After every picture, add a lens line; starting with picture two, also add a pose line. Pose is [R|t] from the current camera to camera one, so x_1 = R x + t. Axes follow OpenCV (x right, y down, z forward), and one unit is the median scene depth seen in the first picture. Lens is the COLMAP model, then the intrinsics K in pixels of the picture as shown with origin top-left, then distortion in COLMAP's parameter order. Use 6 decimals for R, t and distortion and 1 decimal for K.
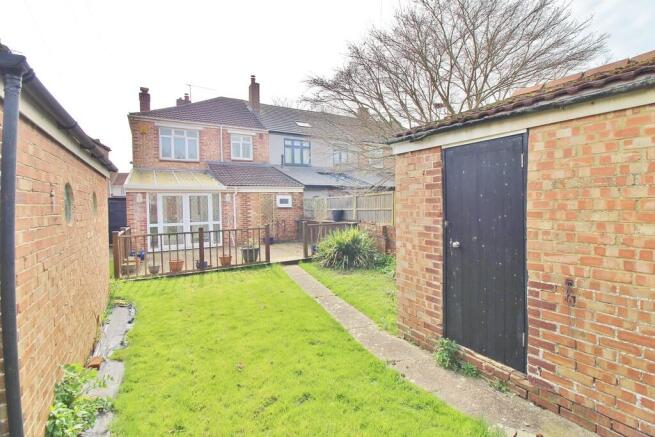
lens RADIAL K [[309.2, 0, 328.0], [0, 309.2, 217.4], [0, 0, 1]] dist [0.001173, -0.001251]
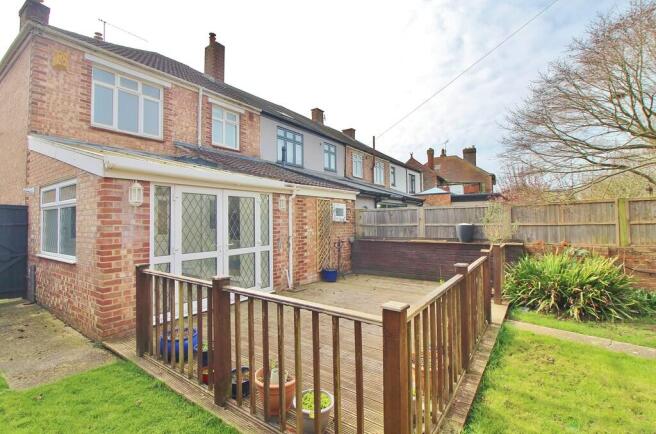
lens RADIAL K [[309.7, 0, 326.5], [0, 309.7, 214.7], [0, 0, 1]] dist [0.001173, -0.001251]
pose [[0.906058, 0.019891, 0.422685, -0.438343], [0.007220, 0.998022, -0.062443, -0.006018], [-0.423091, 0.059629, 0.904123, 0.414500]]
